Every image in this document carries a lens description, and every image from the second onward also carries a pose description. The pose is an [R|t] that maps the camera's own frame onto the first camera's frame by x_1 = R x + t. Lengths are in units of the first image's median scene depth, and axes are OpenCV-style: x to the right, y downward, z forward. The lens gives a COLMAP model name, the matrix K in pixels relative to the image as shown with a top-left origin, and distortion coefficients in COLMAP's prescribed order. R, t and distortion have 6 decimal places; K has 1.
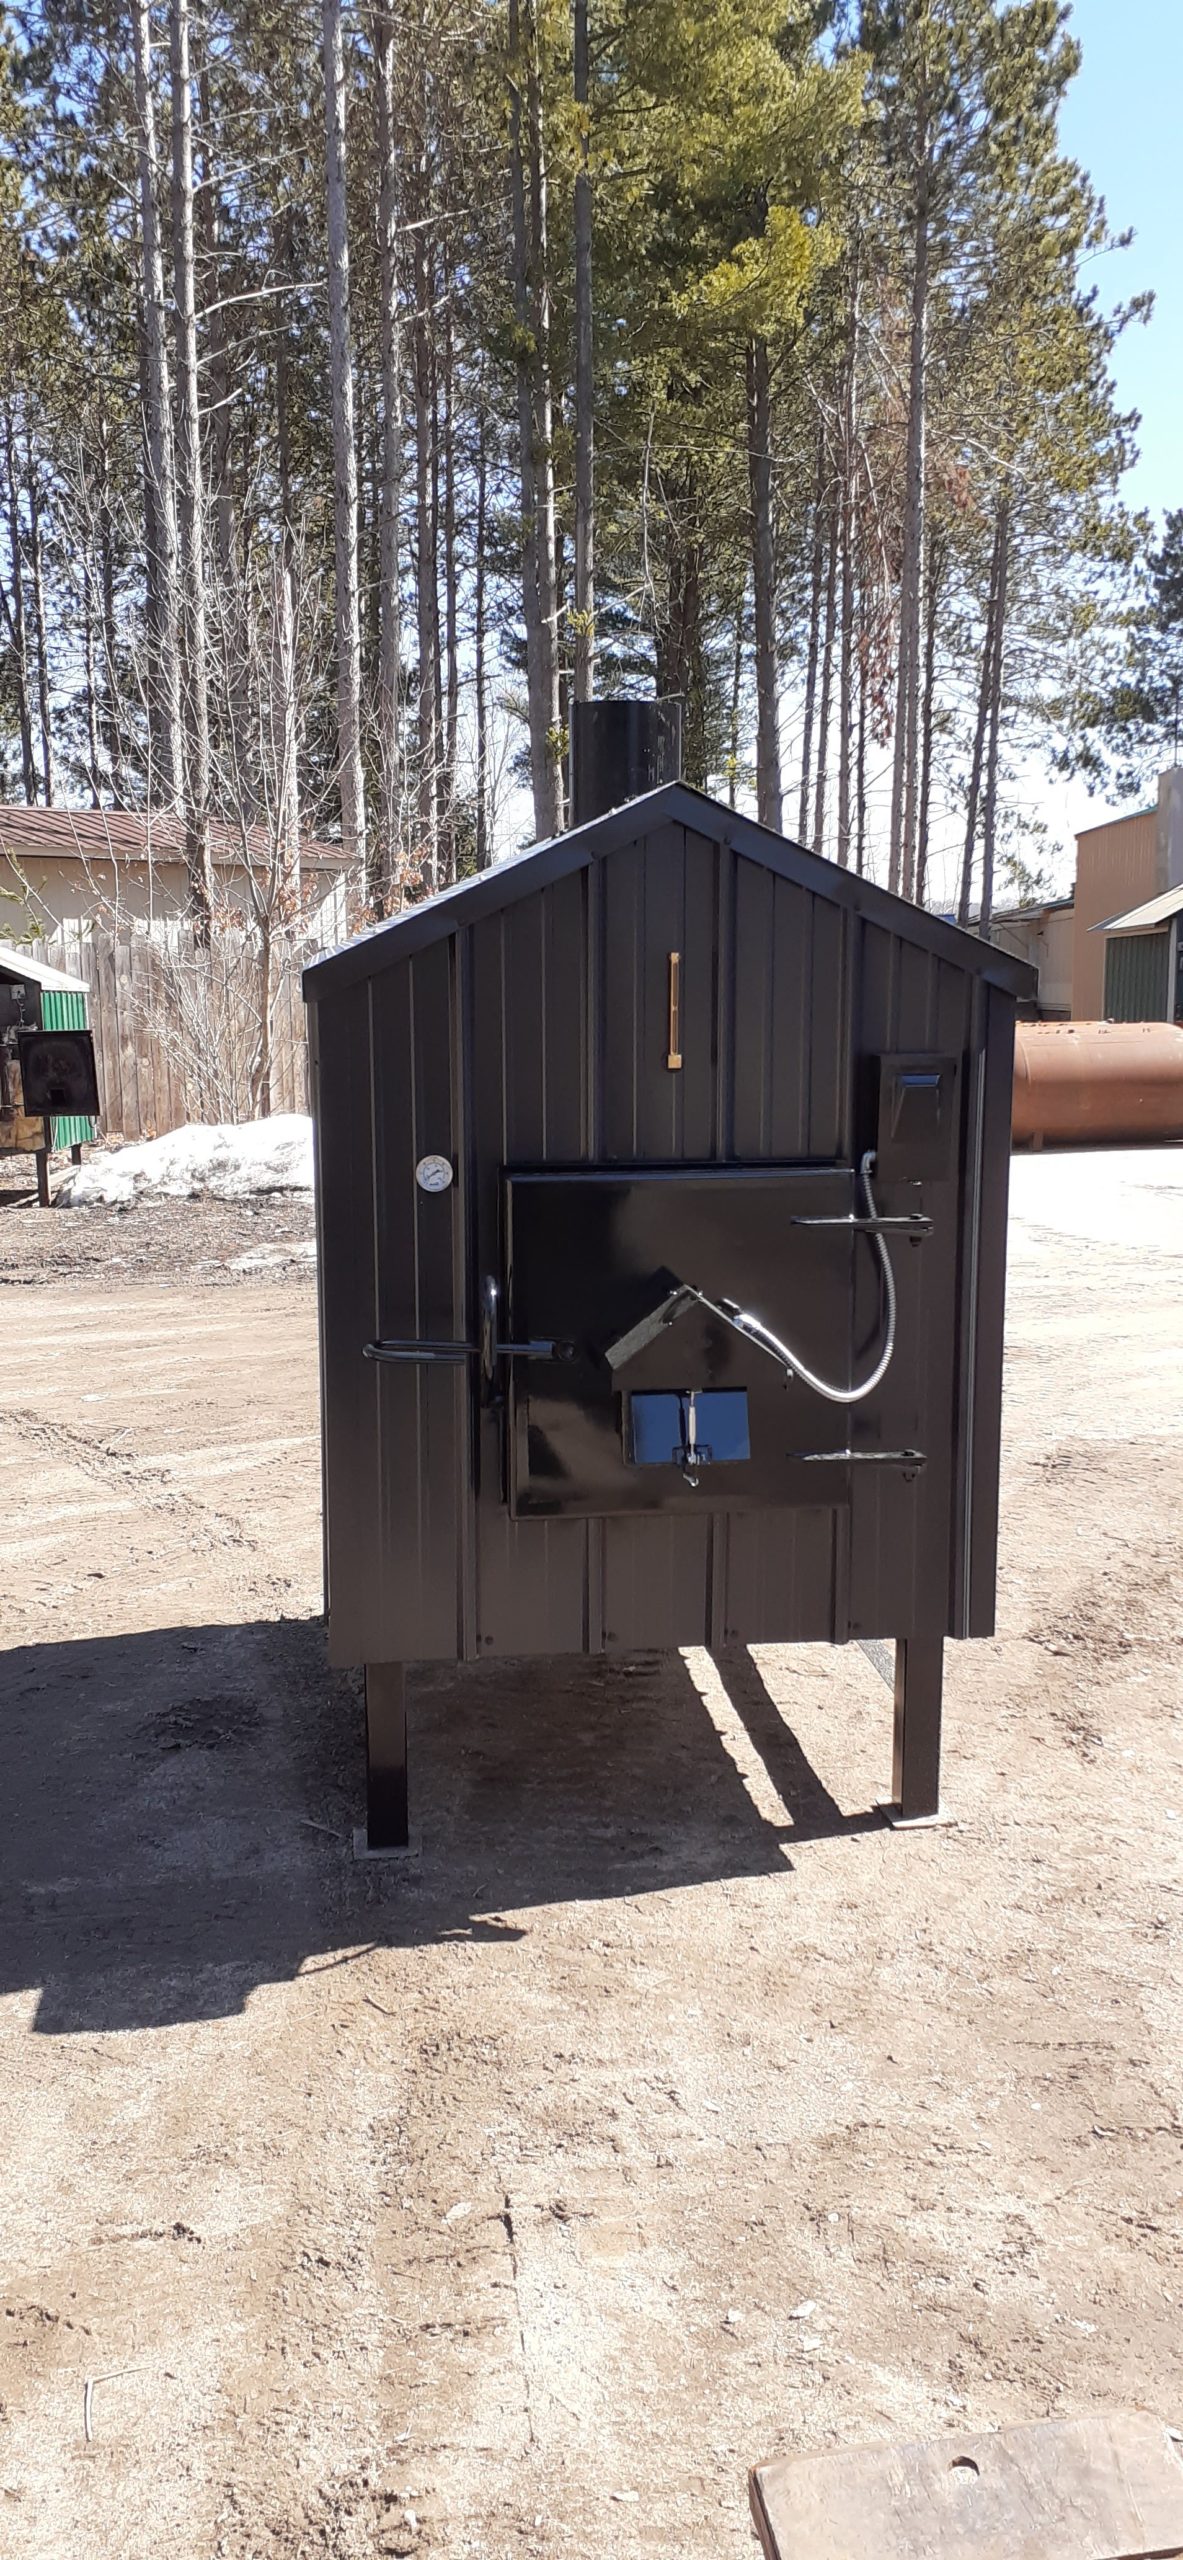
lens RADIAL K [[2070.8, 0, 608.0], [0, 2070.8, 1286.7], [0, 0, 1]] dist [0.059700, -0.082528]
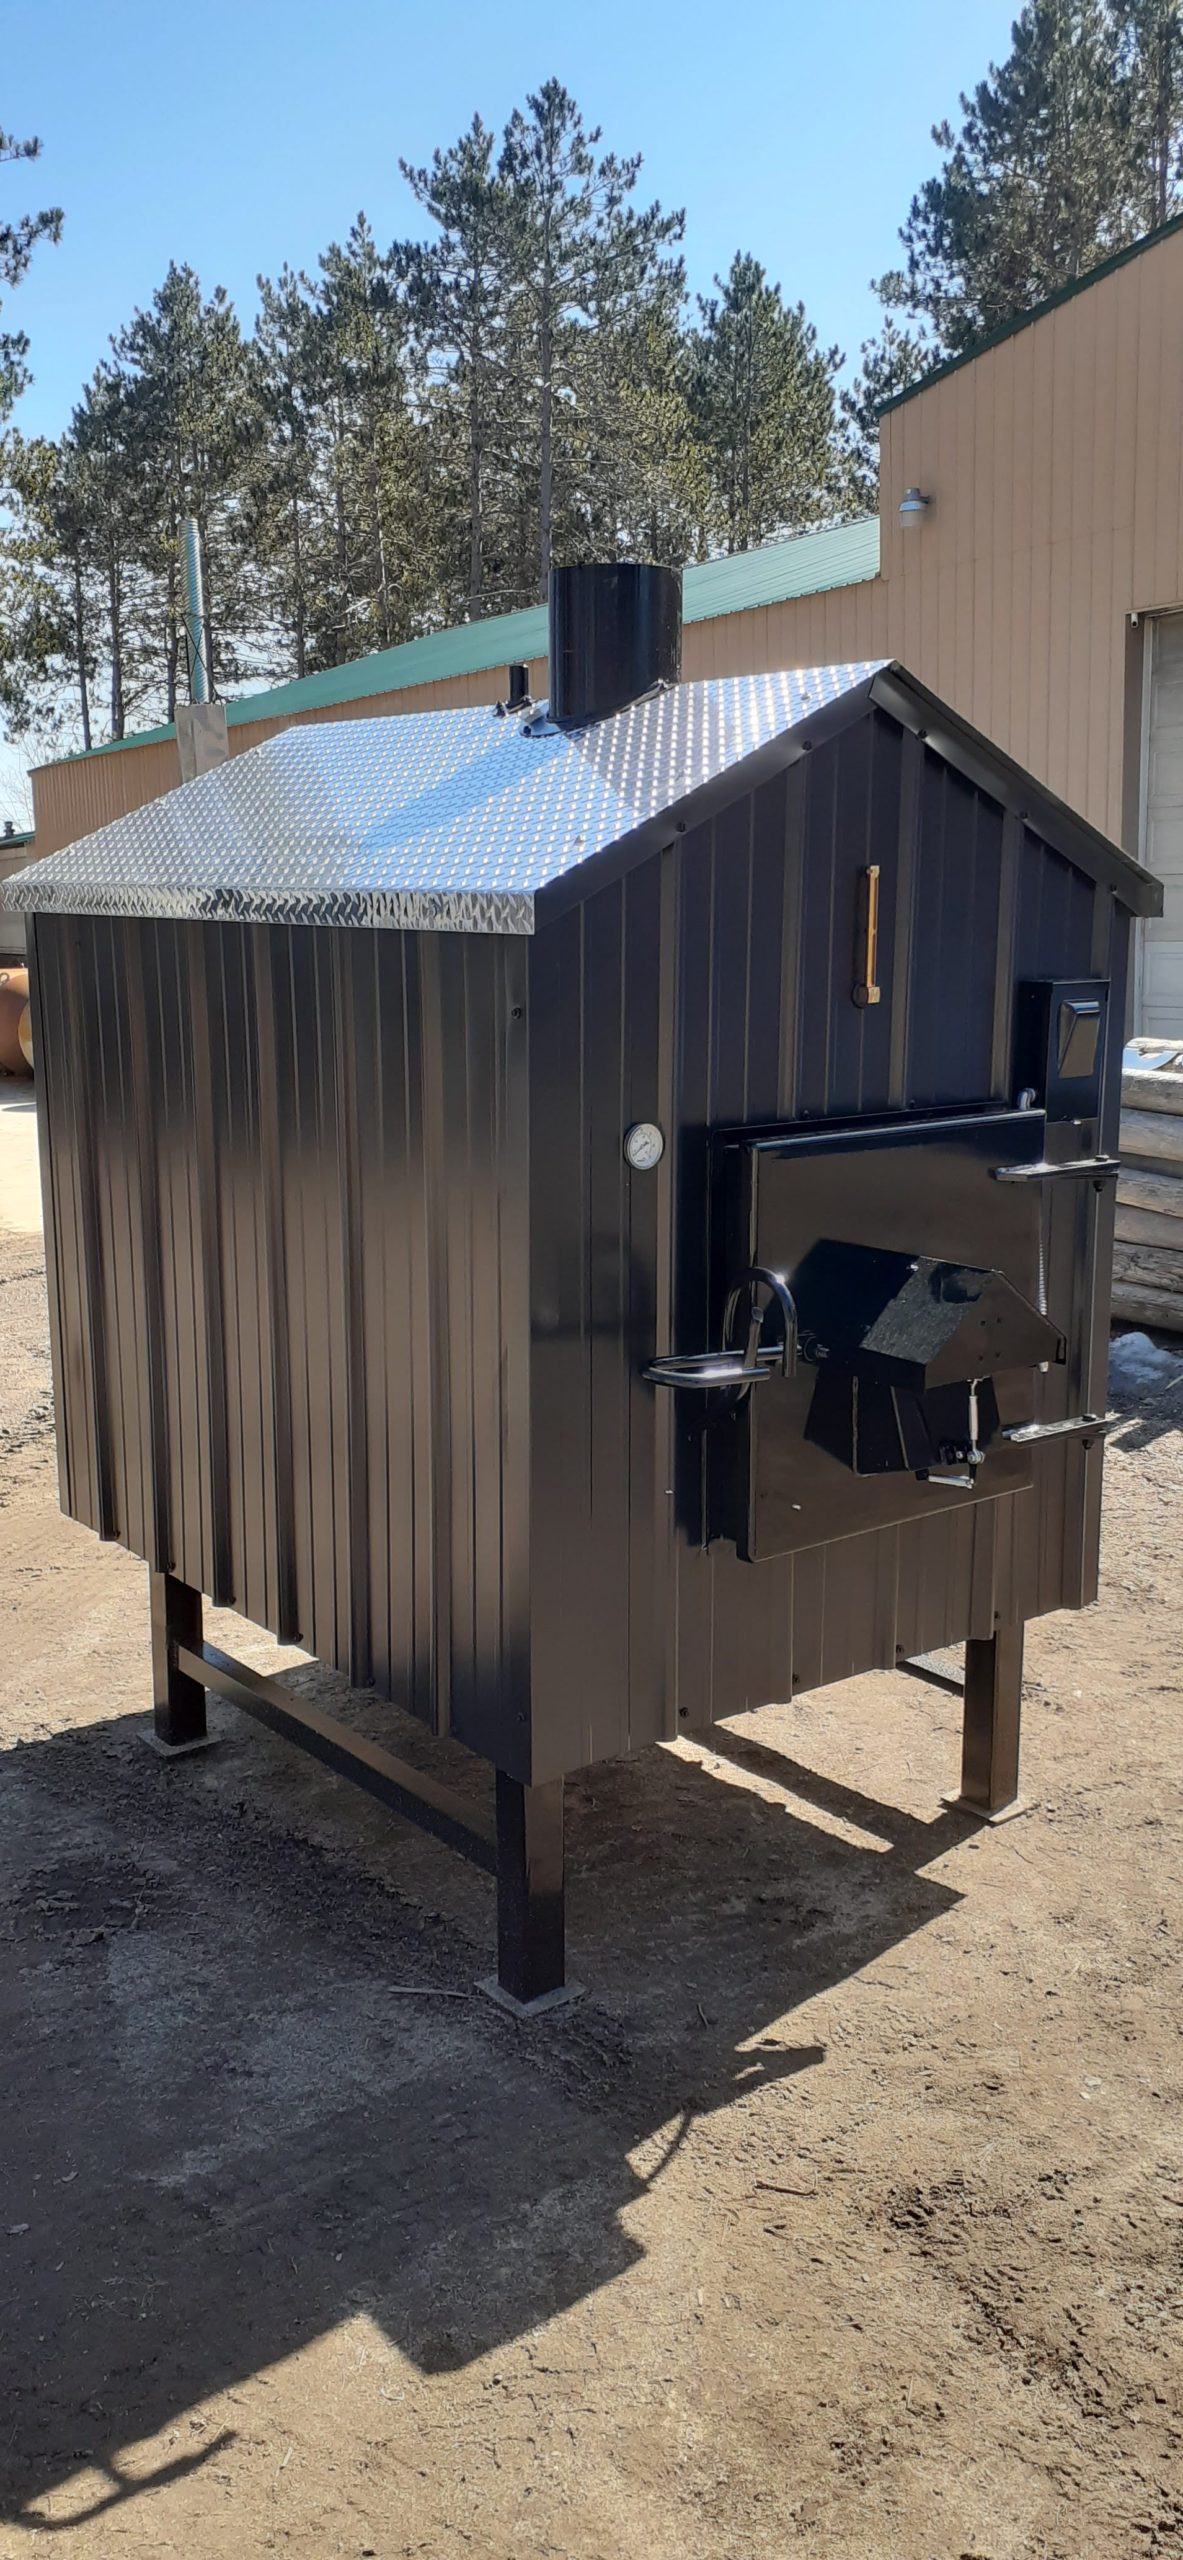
lens RADIAL K [[2070.8, 0, 608.0], [0, 2070.8, 1286.7], [0, 0, 1]] dist [0.059700, -0.082528]
pose [[0.858497, -0.099283, 0.503117, -0.459062], [0.086584, 0.995058, 0.048618, -0.037919], [-0.505457, 0.001823, 0.862850, 0.292211]]
